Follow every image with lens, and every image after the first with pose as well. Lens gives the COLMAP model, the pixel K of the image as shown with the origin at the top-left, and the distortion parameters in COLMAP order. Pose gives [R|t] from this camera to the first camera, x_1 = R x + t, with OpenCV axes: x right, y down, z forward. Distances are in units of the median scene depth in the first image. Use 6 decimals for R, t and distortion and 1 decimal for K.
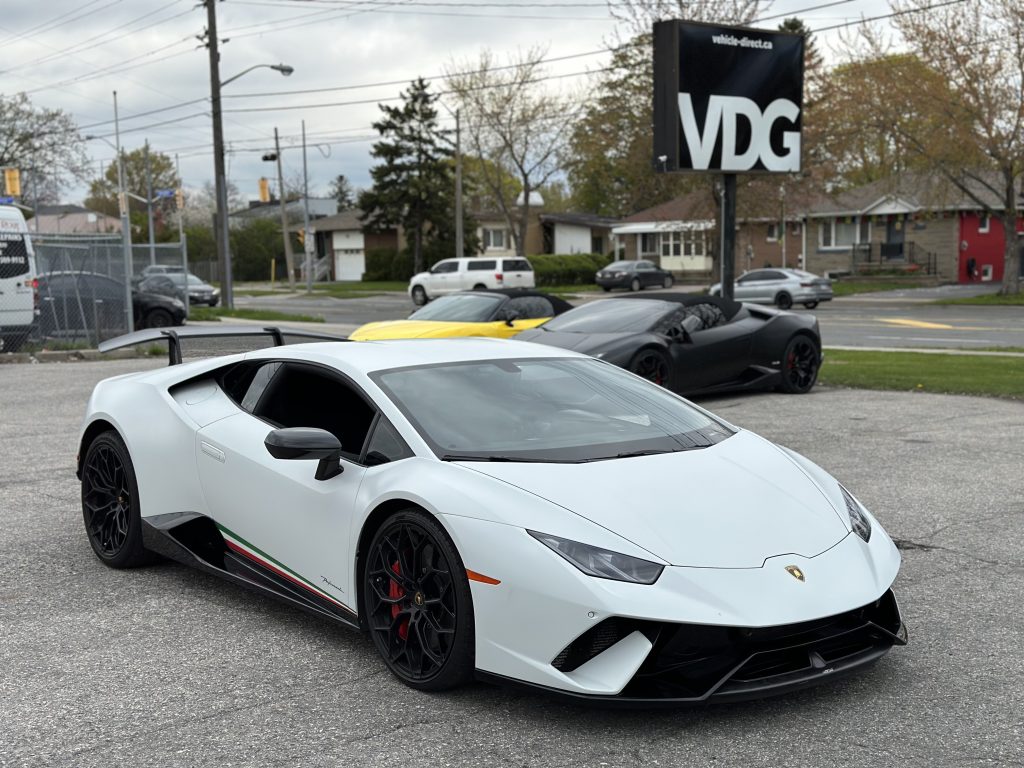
lens RADIAL K [[1472.8, 0, 512.0], [0, 1472.8, 384.0], [0, 0, 1]] dist [0.135412, -0.018041]
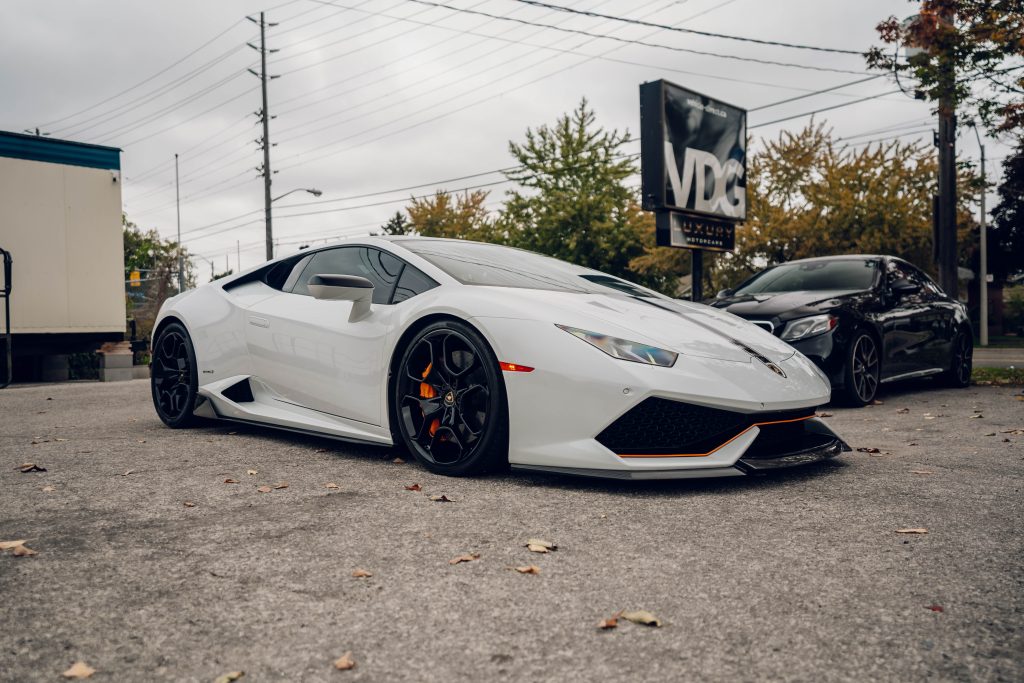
lens RADIAL K [[801.1, 0, 512.0], [0, 801.1, 341.5], [0, 0, 1]] dist [0.002063, -0.001228]
pose [[0.995527, -0.001770, 0.094461, -0.033469], [0.009547, 0.996591, -0.081946, 0.005661], [-0.093993, 0.082482, 0.992150, 0.199690]]
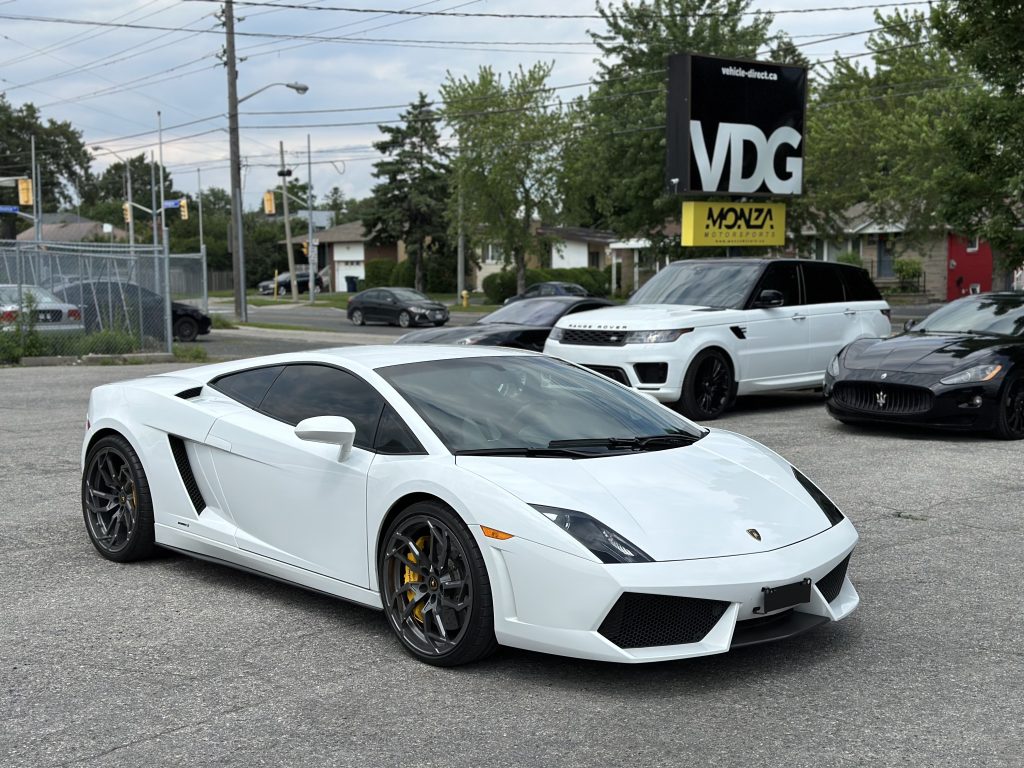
lens RADIAL K [[1472.8, 0, 512.0], [0, 1472.8, 384.0], [0, 0, 1]] dist [0.135412, -0.018041]
pose [[0.999898, 0.010170, 0.009996, -0.013022], [-0.010081, 0.999910, -0.008876, 0.002914], [-0.010085, 0.008775, 0.999911, -0.036228]]
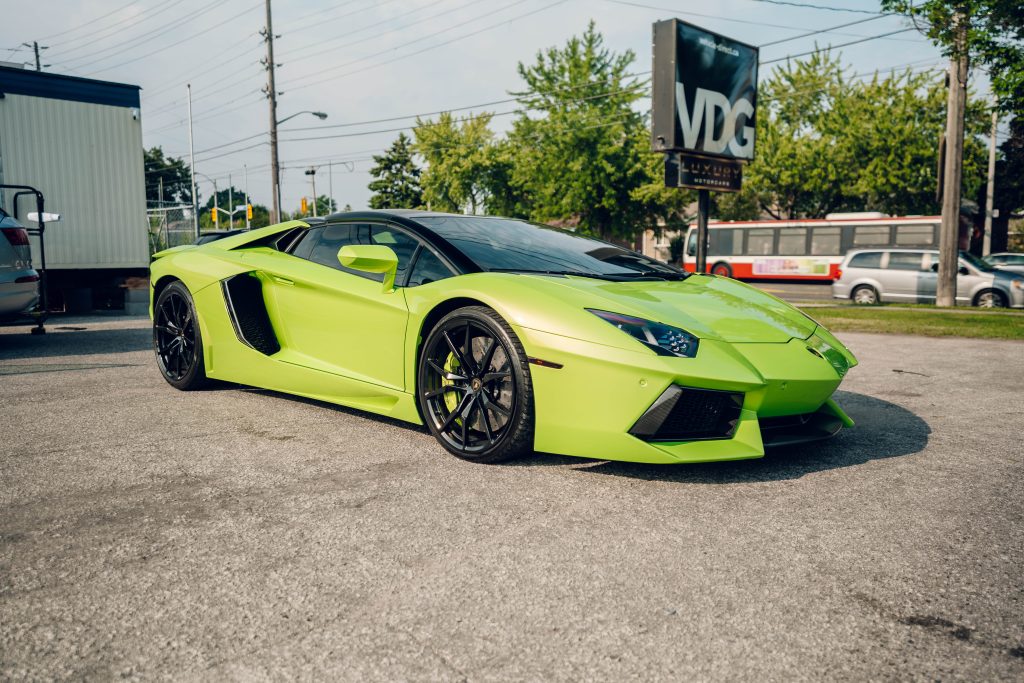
lens RADIAL K [[801.1, 0, 512.0], [0, 801.1, 341.5], [0, 0, 1]] dist [0.002063, -0.001228]
pose [[0.995701, 0.004268, 0.092528, -0.037198], [-0.005777, 0.999855, 0.016042, -0.000206], [-0.092446, -0.016508, 0.995581, 0.189236]]
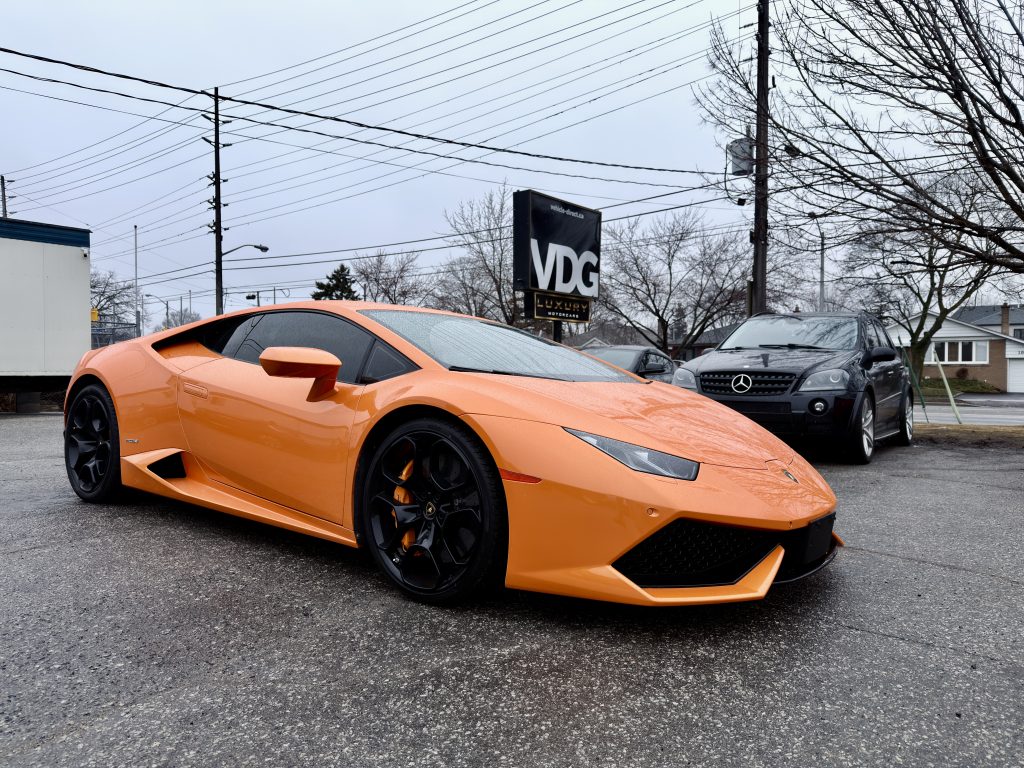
lens RADIAL K [[721.1, 0, 512.0], [0, 721.1, 384.0], [0, 0, 1]] dist [0.108280, -0.140803]
pose [[0.983926, 0.021556, 0.177272, -0.017467], [-0.008062, 0.997038, -0.076490, 0.004924], [-0.178395, 0.073831, 0.981185, 0.143032]]
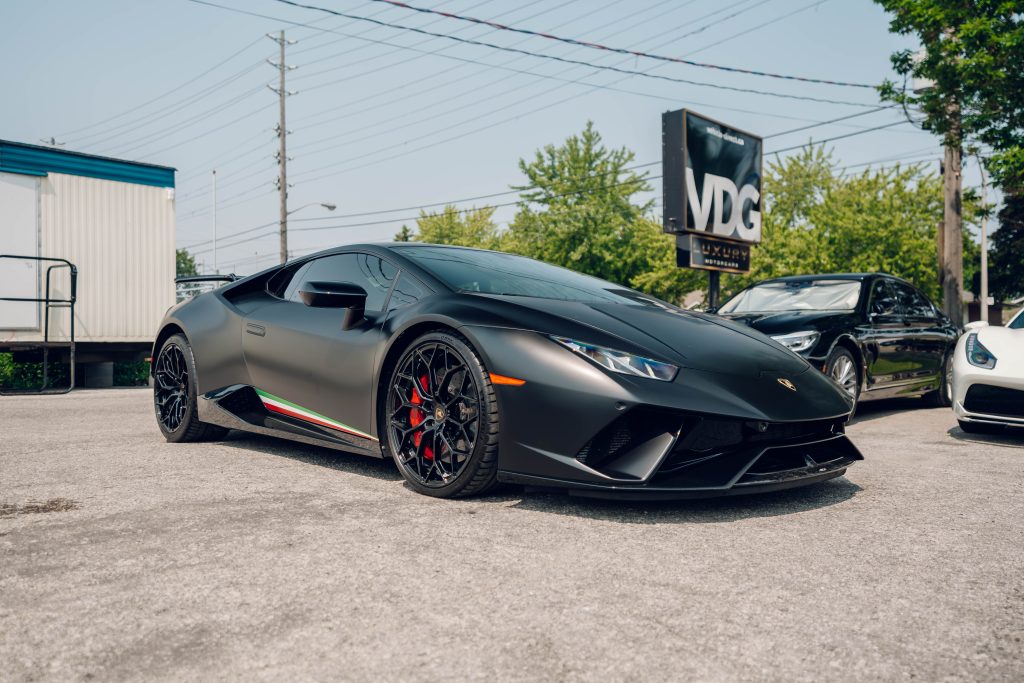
lens RADIAL K [[801.1, 0, 512.0], [0, 801.1, 341.5], [0, 0, 1]] dist [0.002063, -0.001228]
pose [[0.995090, 0.015510, 0.097751, -0.046372], [-0.005821, 0.995107, -0.098630, 0.006252], [-0.098802, 0.097576, 0.990312, 0.187115]]
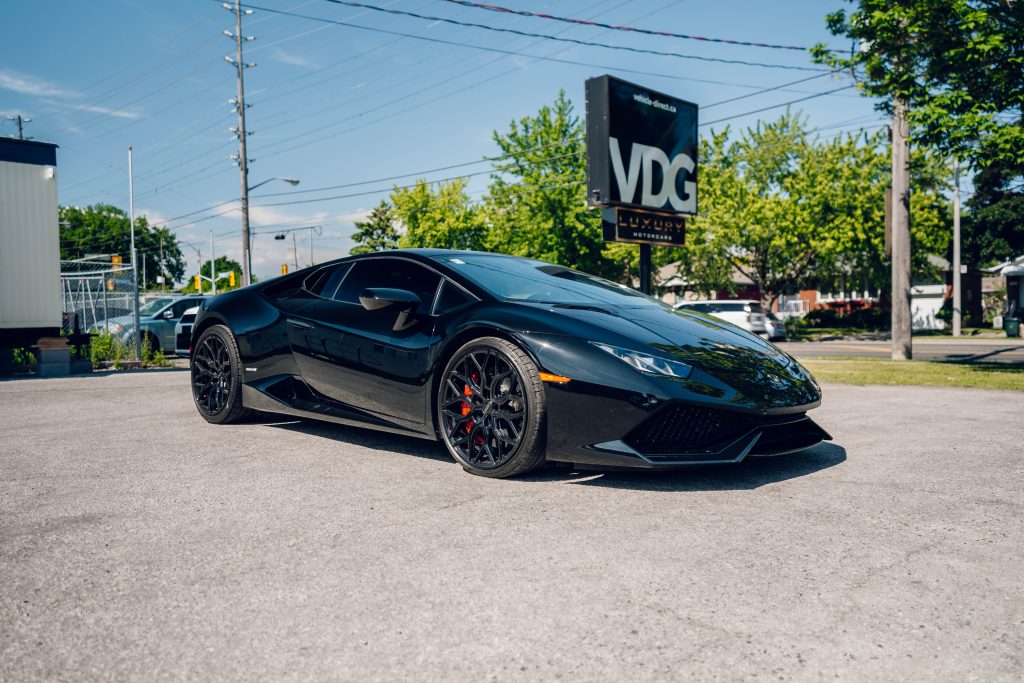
lens RADIAL K [[801.1, 0, 512.0], [0, 801.1, 341.5], [0, 0, 1]] dist [0.002063, -0.001228]
pose [[0.995163, -0.001343, 0.098231, -0.013378], [0.007741, 0.997870, -0.064779, 0.002827], [-0.097935, 0.065226, 0.993053, 0.194684]]
